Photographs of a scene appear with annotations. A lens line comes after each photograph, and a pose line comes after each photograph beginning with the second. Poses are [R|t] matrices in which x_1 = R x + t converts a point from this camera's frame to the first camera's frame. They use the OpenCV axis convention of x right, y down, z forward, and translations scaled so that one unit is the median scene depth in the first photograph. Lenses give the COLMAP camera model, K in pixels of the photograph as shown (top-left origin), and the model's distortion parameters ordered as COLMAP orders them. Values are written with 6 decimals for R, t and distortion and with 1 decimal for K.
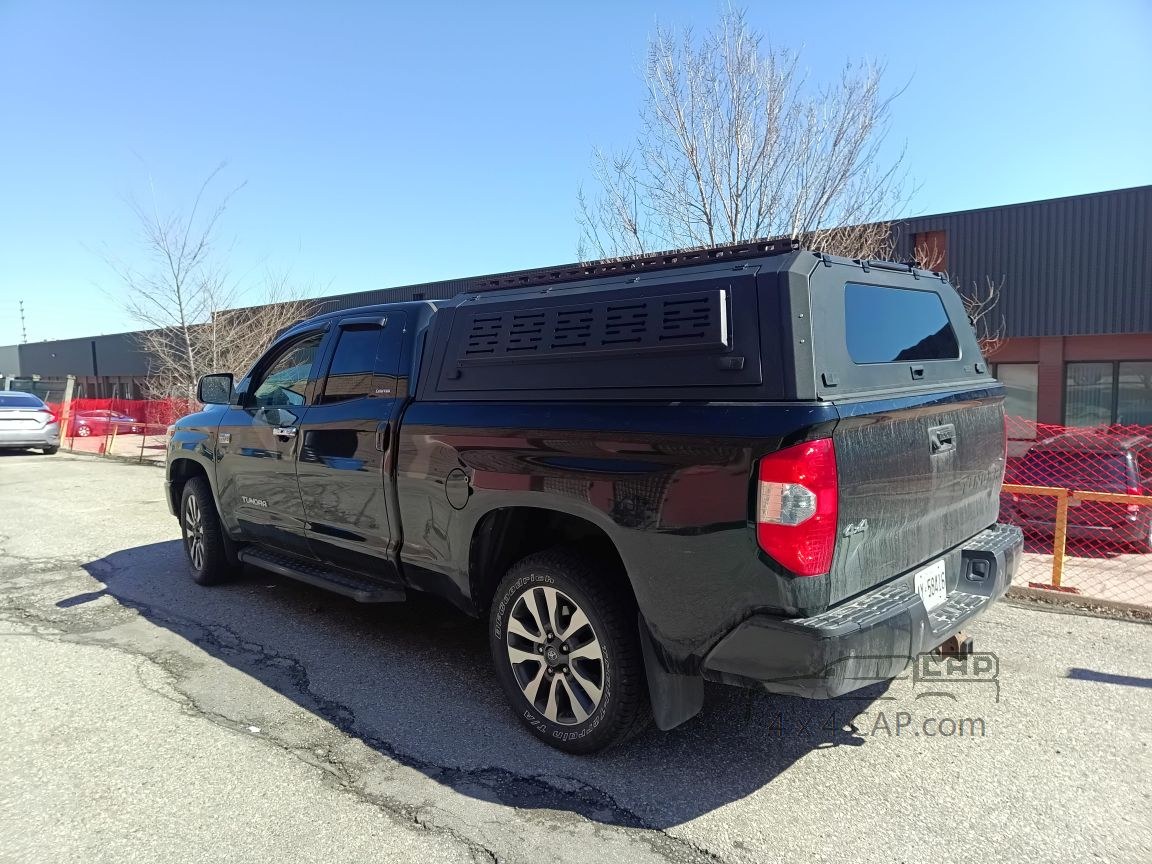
lens RADIAL K [[786.6, 0, 576.0], [0, 786.6, 432.0], [0, 0, 1]] dist [0.010852, -0.000657]
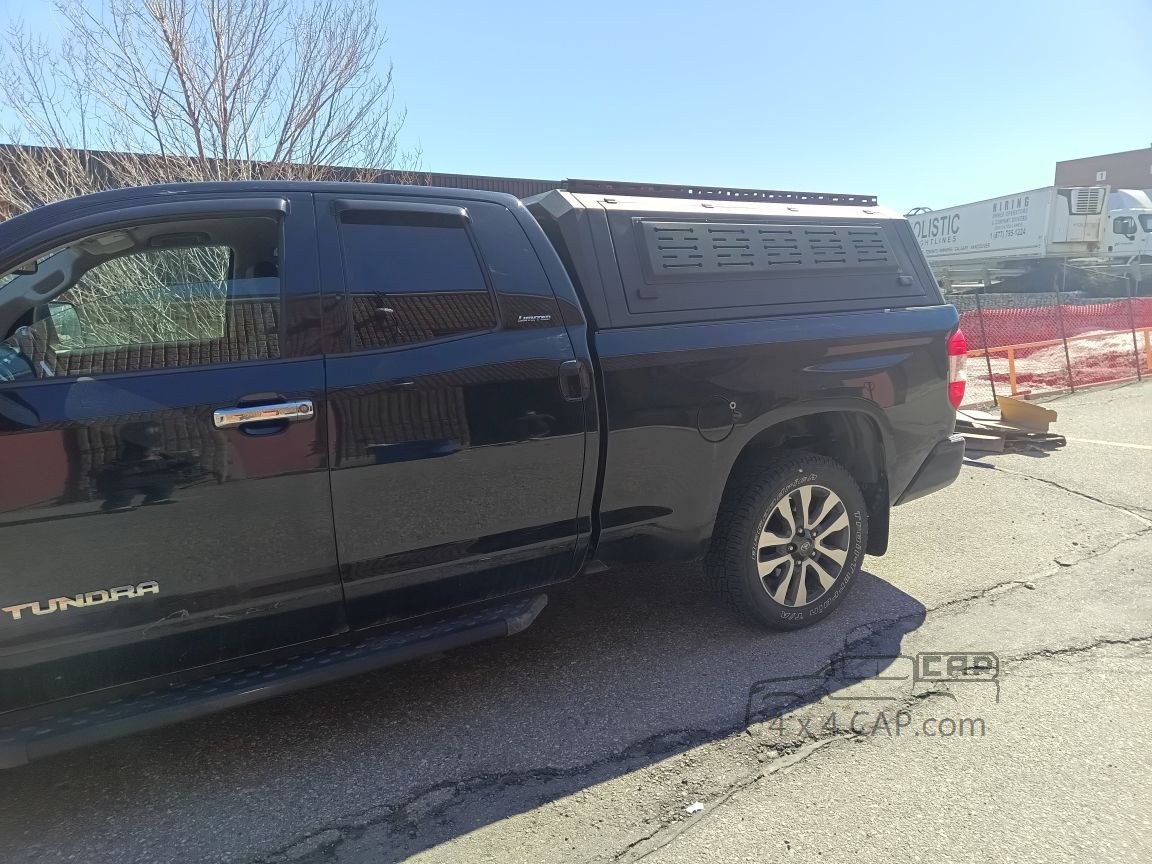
lens RADIAL K [[786.6, 0, 576.0], [0, 786.6, 432.0], [0, 0, 1]] dist [0.010852, -0.000657]
pose [[0.288718, -0.147295, 0.946016, -1.099394], [0.103171, 0.987128, 0.122209, -0.041318], [-0.951839, 0.062317, 0.300198, 0.925773]]
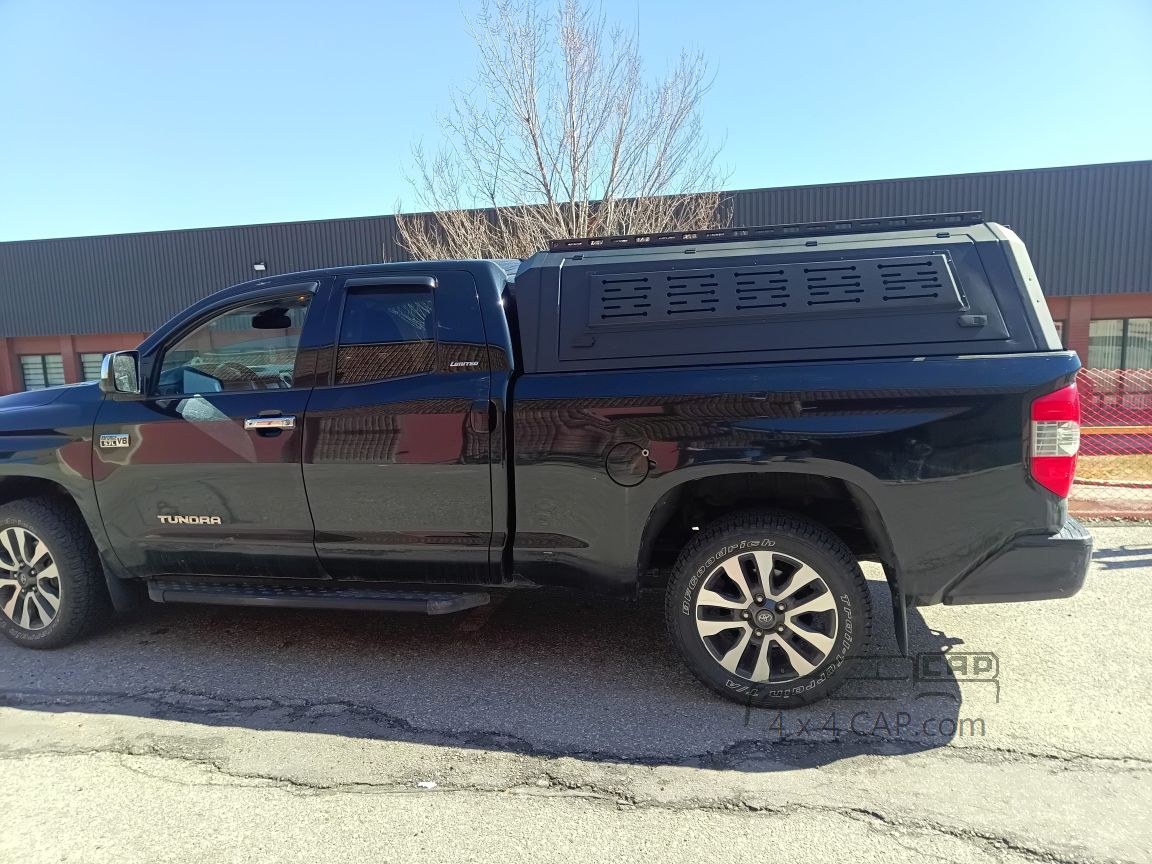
lens RADIAL K [[786.6, 0, 576.0], [0, 786.6, 432.0], [0, 0, 1]] dist [0.010852, -0.000657]
pose [[0.868768, -0.077402, 0.489133, -0.682179], [0.061907, 0.996936, 0.047803, -0.014169], [-0.491334, -0.011249, 0.870898, 0.238164]]
